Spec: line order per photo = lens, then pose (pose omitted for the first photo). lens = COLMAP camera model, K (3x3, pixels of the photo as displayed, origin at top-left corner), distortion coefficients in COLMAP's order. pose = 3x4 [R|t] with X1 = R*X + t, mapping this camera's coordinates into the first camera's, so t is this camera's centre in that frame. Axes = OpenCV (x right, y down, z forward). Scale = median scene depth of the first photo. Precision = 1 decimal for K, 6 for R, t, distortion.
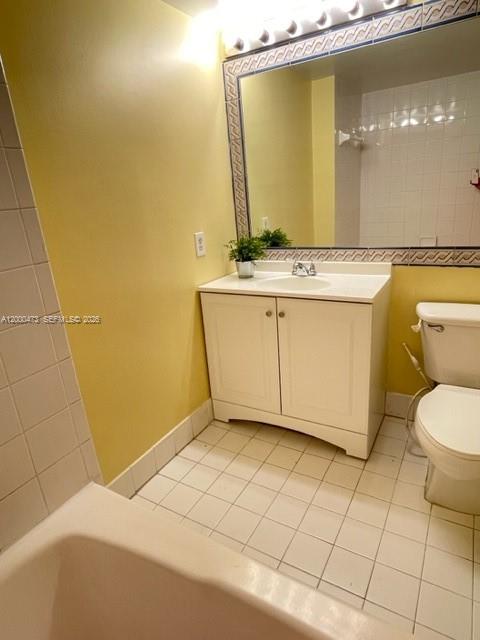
lens RADIAL K [[382.6, 0, 241.4], [0, 382.6, 317.2], [0, 0, 1]] dist [-0.009703, 0.008923]
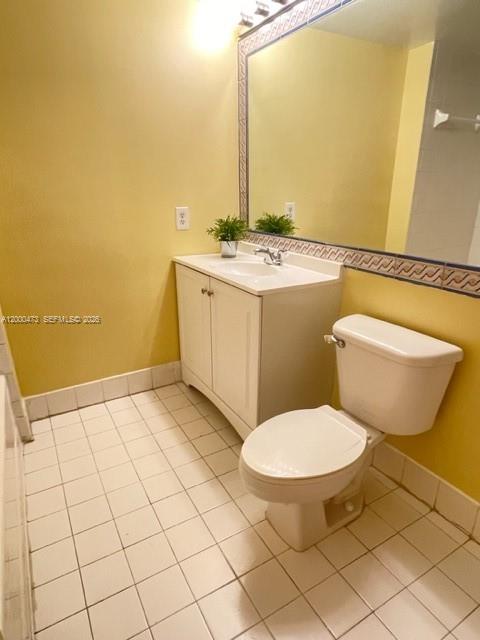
lens RADIAL K [[382.6, 0, 240.3], [0, 382.6, 323.6], [0, 0, 1]] dist [-0.009703, 0.008923]
pose [[0.867136, 0.235449, -0.438907, 0.576257], [-0.212528, 0.971872, 0.101470, -0.044717], [0.450452, 0.005292, 0.892785, 0.103554]]
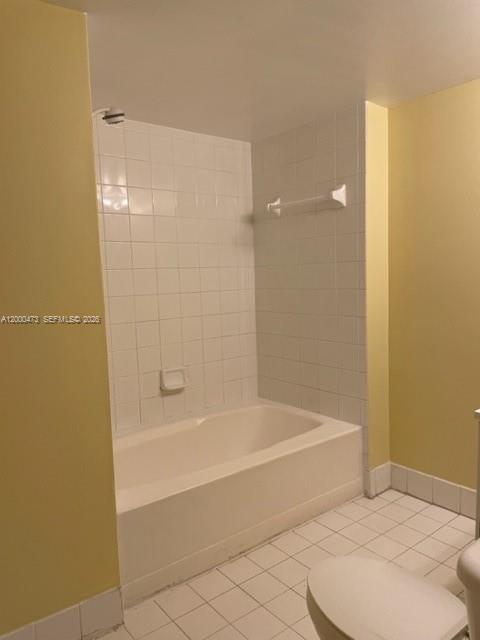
lens RADIAL K [[486.0, 0, 240.7], [0, 486.0, 321.2], [0, 0, 1]] dist [0.081342, -0.101098]
pose [[-0.364075, 0.180175, -0.913776, 1.015888], [-0.234092, 0.931912, 0.277020, -0.276928], [0.901471, 0.314764, -0.297109, 0.643278]]
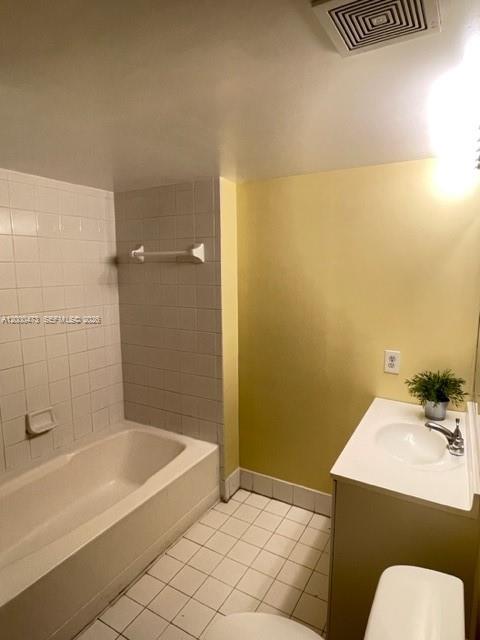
lens RADIAL K [[382.6, 0, 243.5], [0, 382.6, 316.2], [0, 0, 1]] dist [-0.009703, 0.008923]
pose [[0.000366, 0.207160, -0.978307, 0.869986], [-0.309502, 0.930294, 0.196878, -0.380849], [0.950899, 0.302716, 0.064457, 0.506256]]
